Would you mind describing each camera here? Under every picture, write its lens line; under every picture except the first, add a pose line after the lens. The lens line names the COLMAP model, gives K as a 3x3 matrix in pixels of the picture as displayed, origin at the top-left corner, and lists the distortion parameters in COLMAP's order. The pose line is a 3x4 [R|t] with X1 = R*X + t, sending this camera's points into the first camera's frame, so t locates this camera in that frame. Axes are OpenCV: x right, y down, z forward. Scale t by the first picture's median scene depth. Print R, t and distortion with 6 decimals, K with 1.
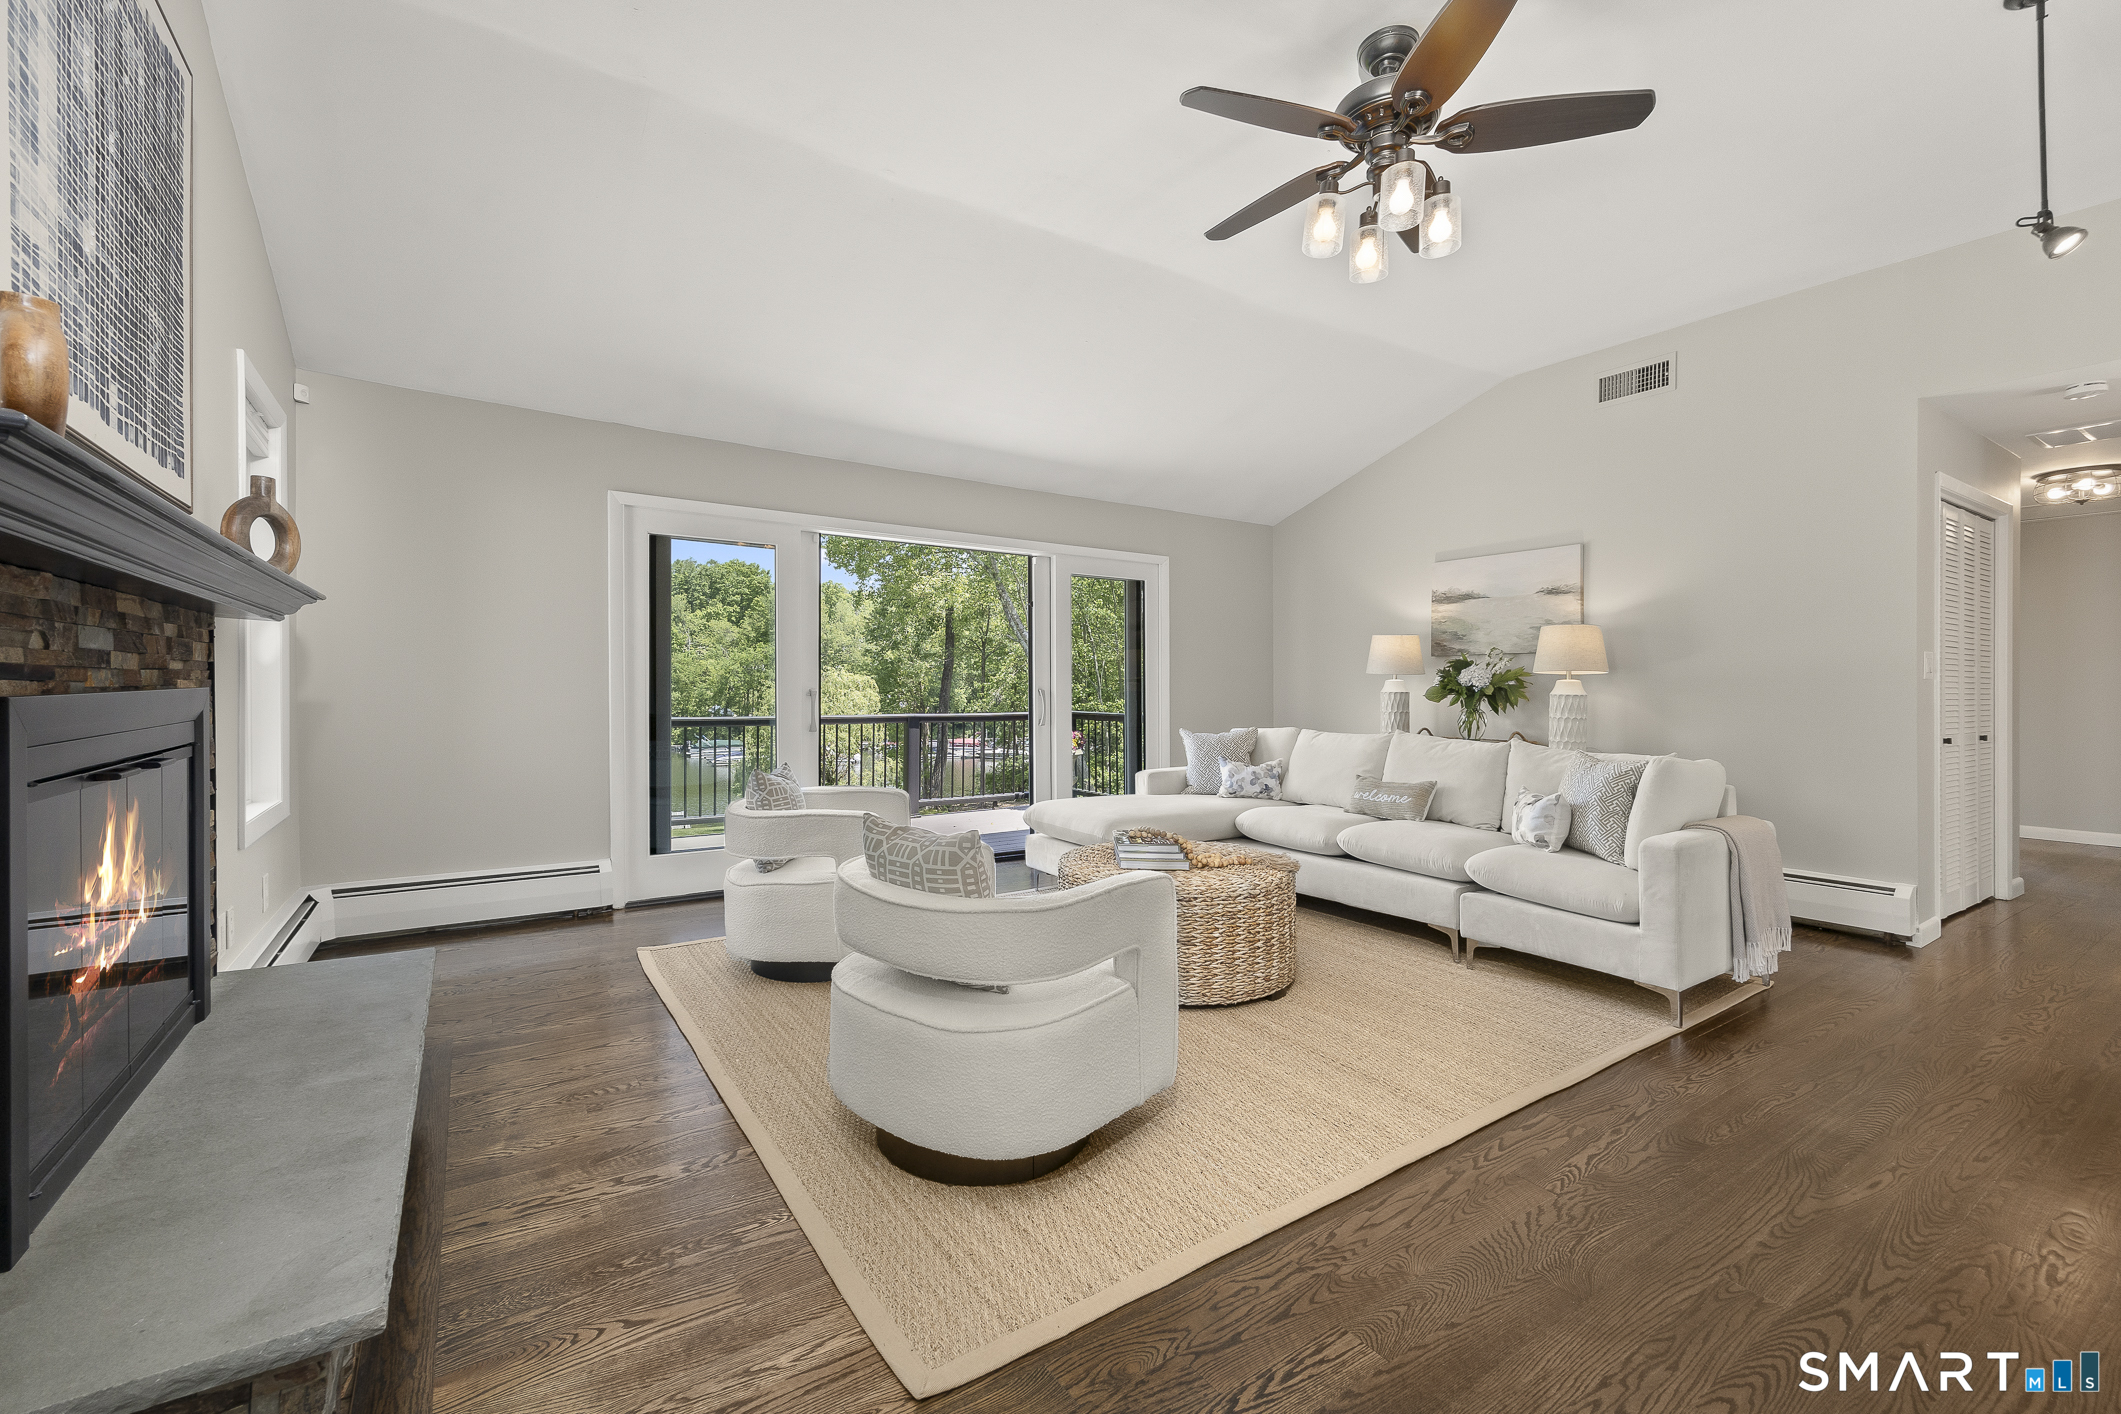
lens RADIAL K [[873.0, 0, 1060.5], [0, 873.0, 707.0], [0, 0, 1]] dist [0.000110, 0.000033]
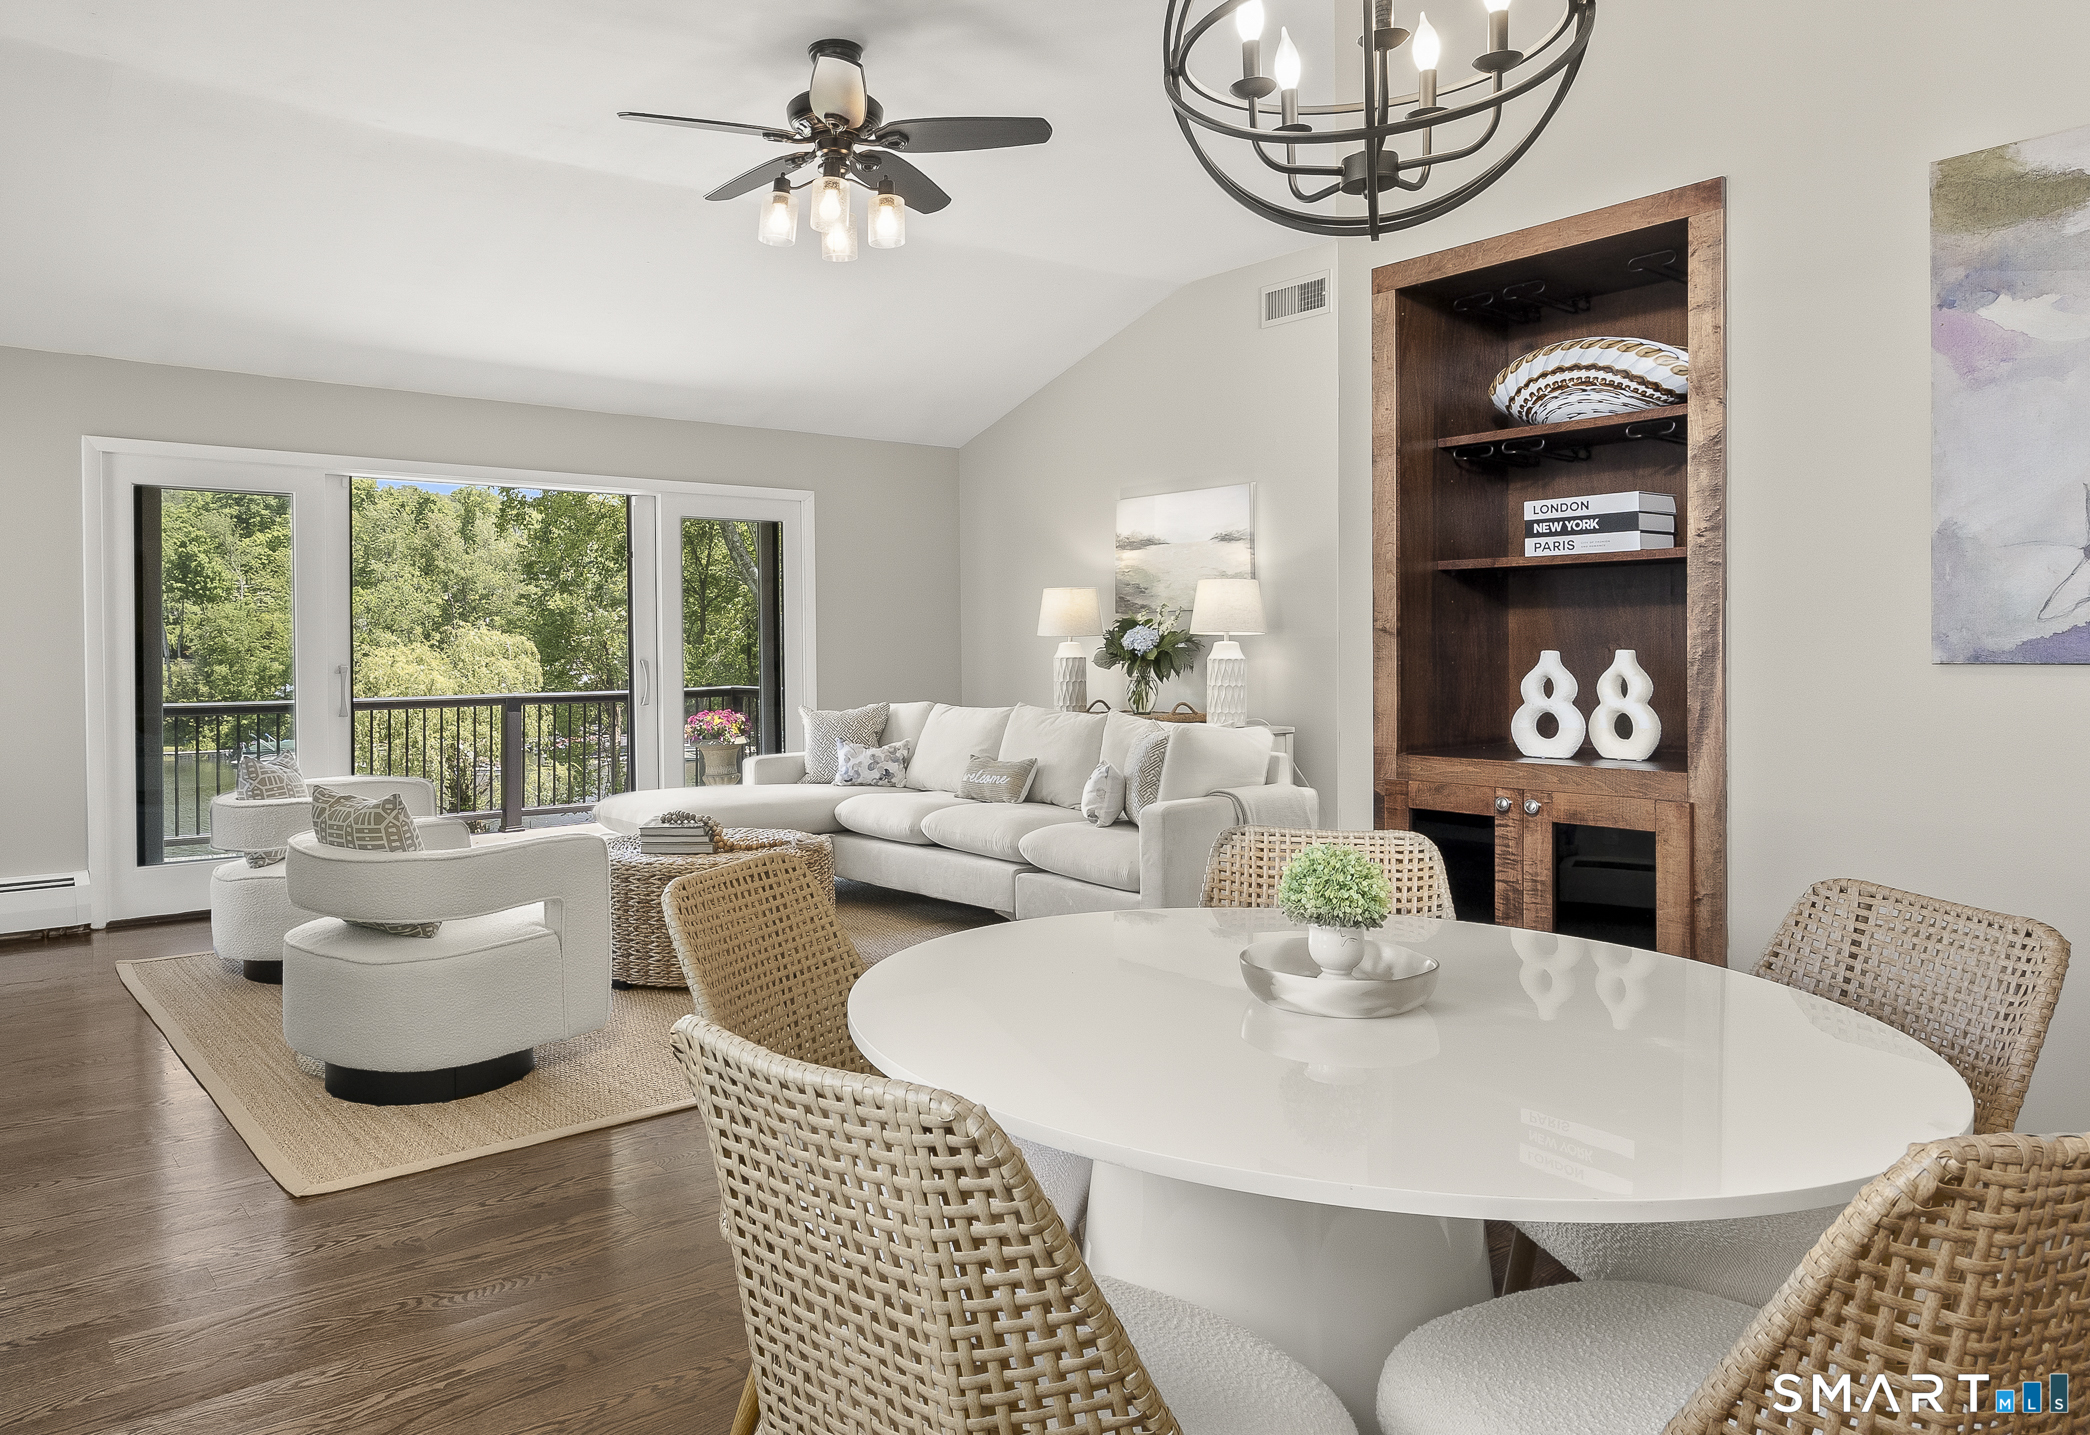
lens RADIAL K [[1555.5, 0, 1043.3], [0, 1555.5, 655.7], [0, 0, 1]] dist [0.003423, 0.005356]
pose [[0.998346, -0.015365, 0.055402, 0.304229], [0.016079, 0.999793, -0.012476, -0.000654], [-0.055199, 0.013346, 0.998386, -0.521229]]
